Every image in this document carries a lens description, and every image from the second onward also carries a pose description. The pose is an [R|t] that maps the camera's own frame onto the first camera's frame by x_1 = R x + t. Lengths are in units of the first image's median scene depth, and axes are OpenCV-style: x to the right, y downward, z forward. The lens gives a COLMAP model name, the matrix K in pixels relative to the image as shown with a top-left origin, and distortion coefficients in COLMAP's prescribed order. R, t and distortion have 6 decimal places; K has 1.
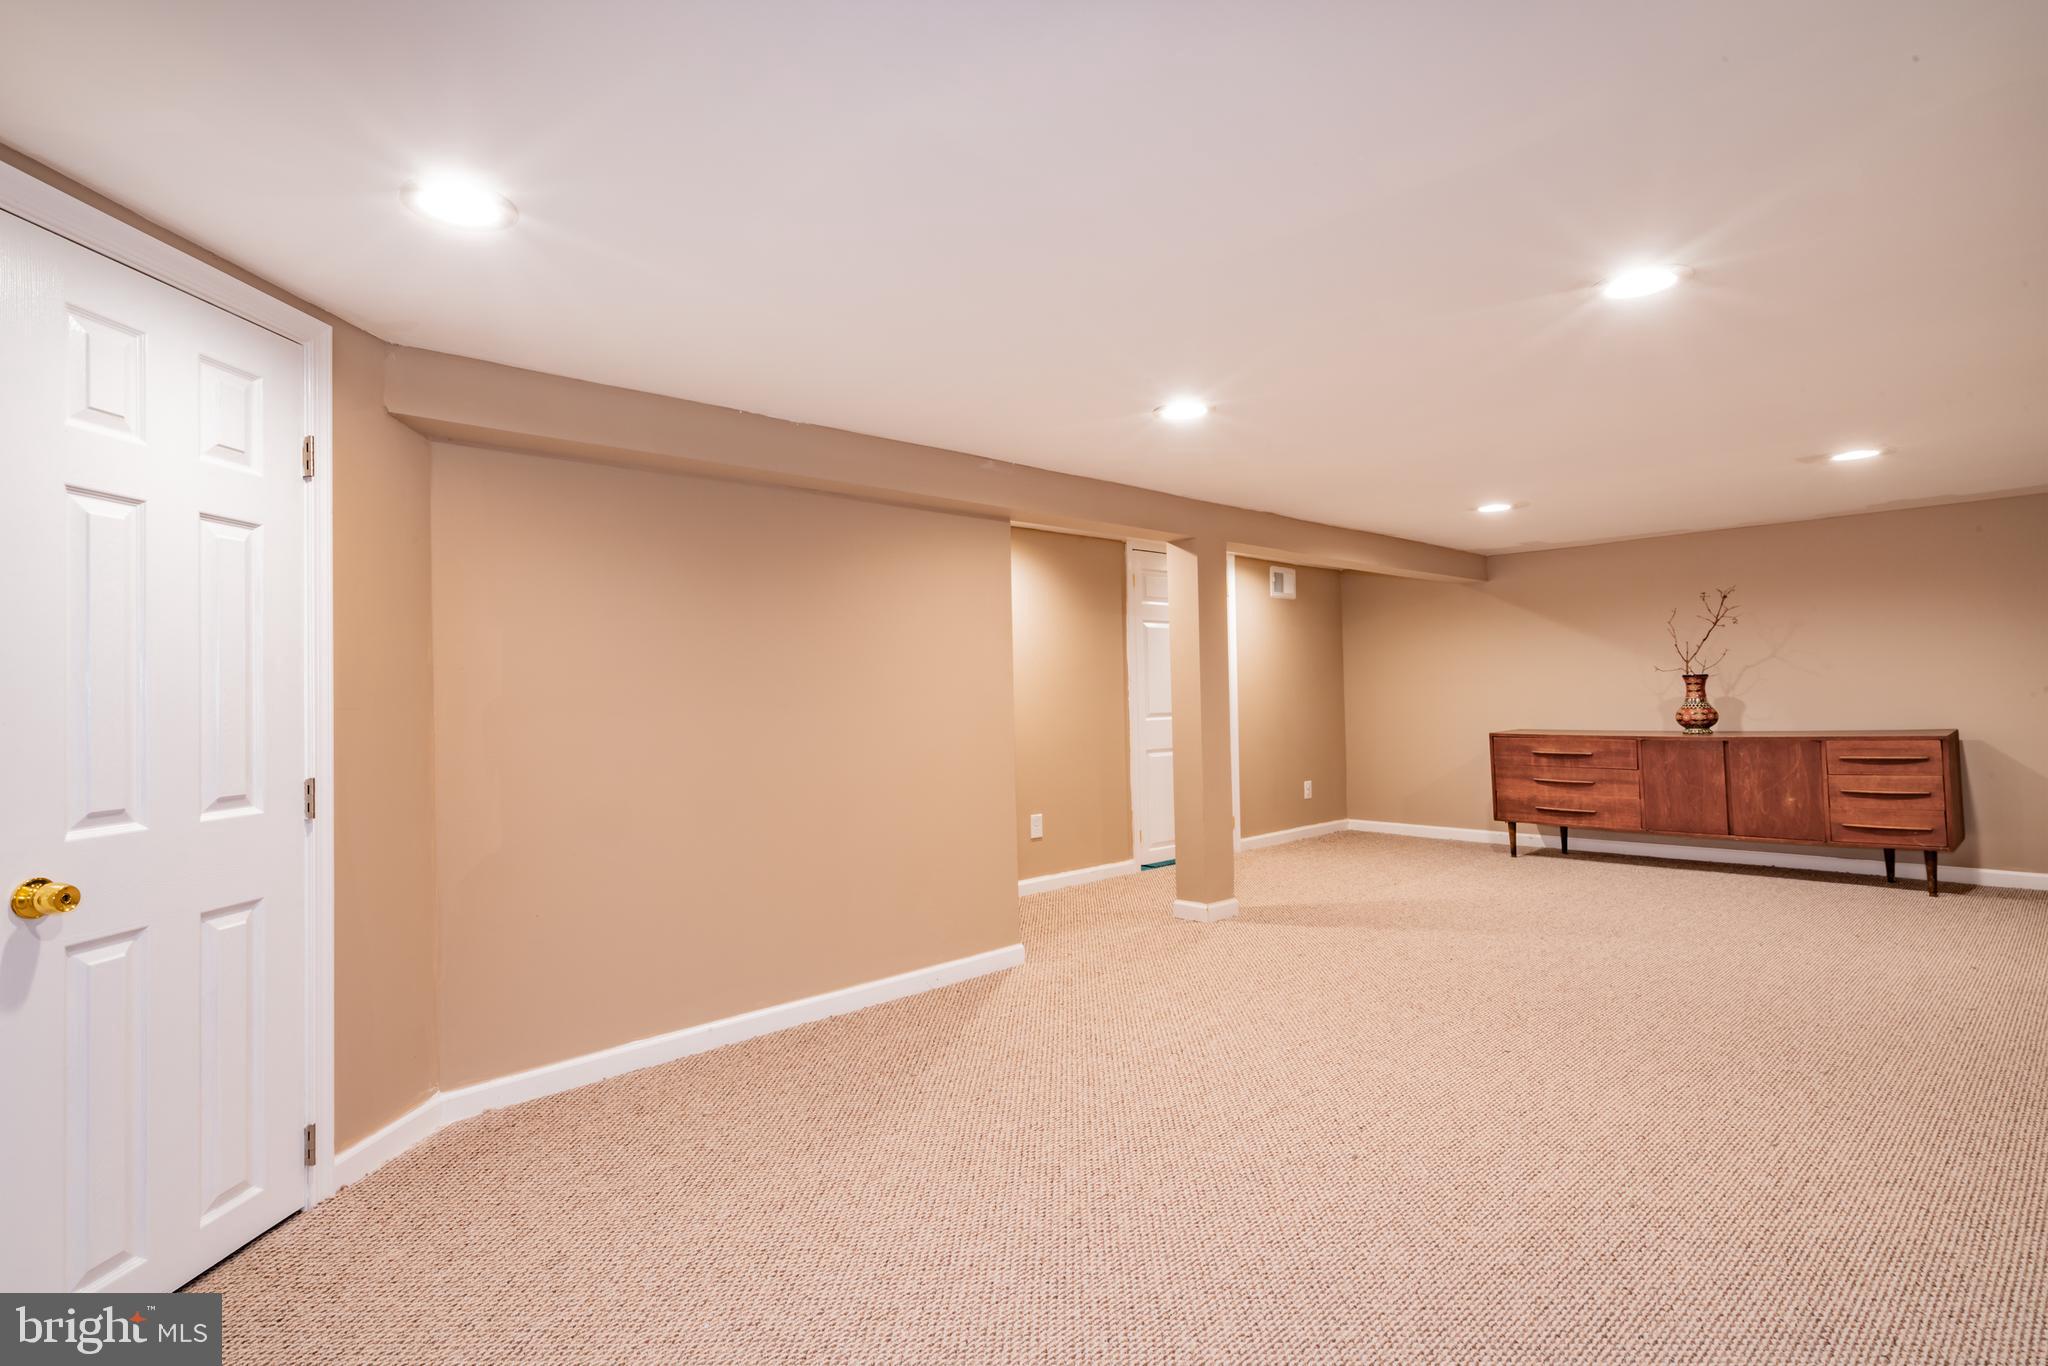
lens RADIAL K [[945.4, 0, 1024.0], [0, 945.4, 683.0], [0, 0, 1]] dist [-0.010222, 0.007416]
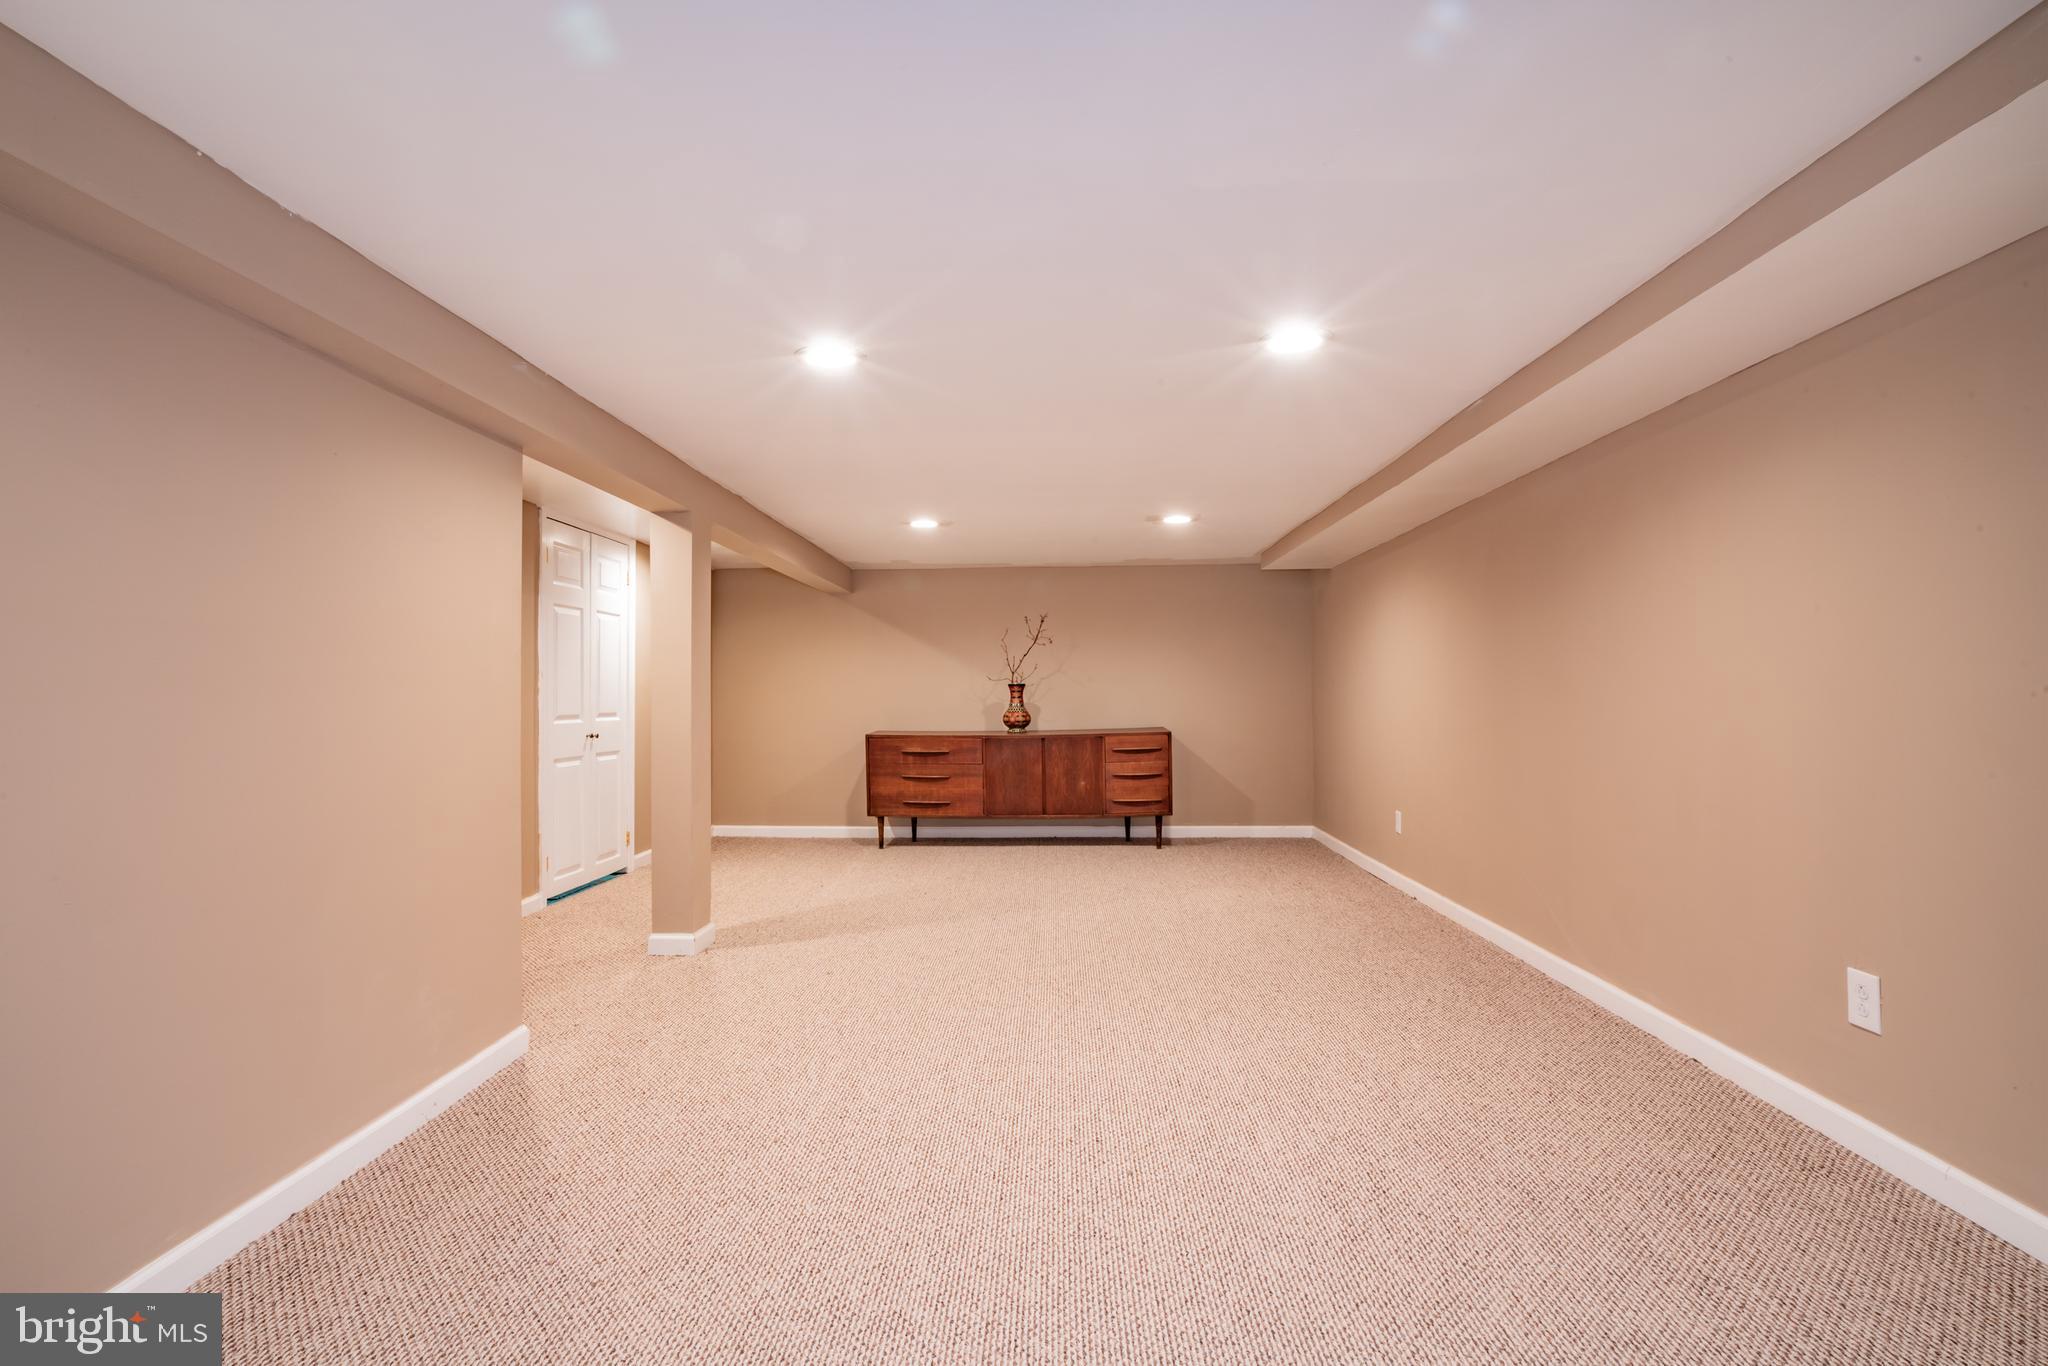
lens RADIAL K [[945.4, 0, 1024.0], [0, 945.4, 683.0], [0, 0, 1]] dist [-0.010222, 0.007416]
pose [[0.752193, 0.022474, 0.658559, -0.086397], [-0.019284, 0.999741, -0.012092, 0.004522], [-0.658660, -0.003604, 0.752432, 0.082300]]
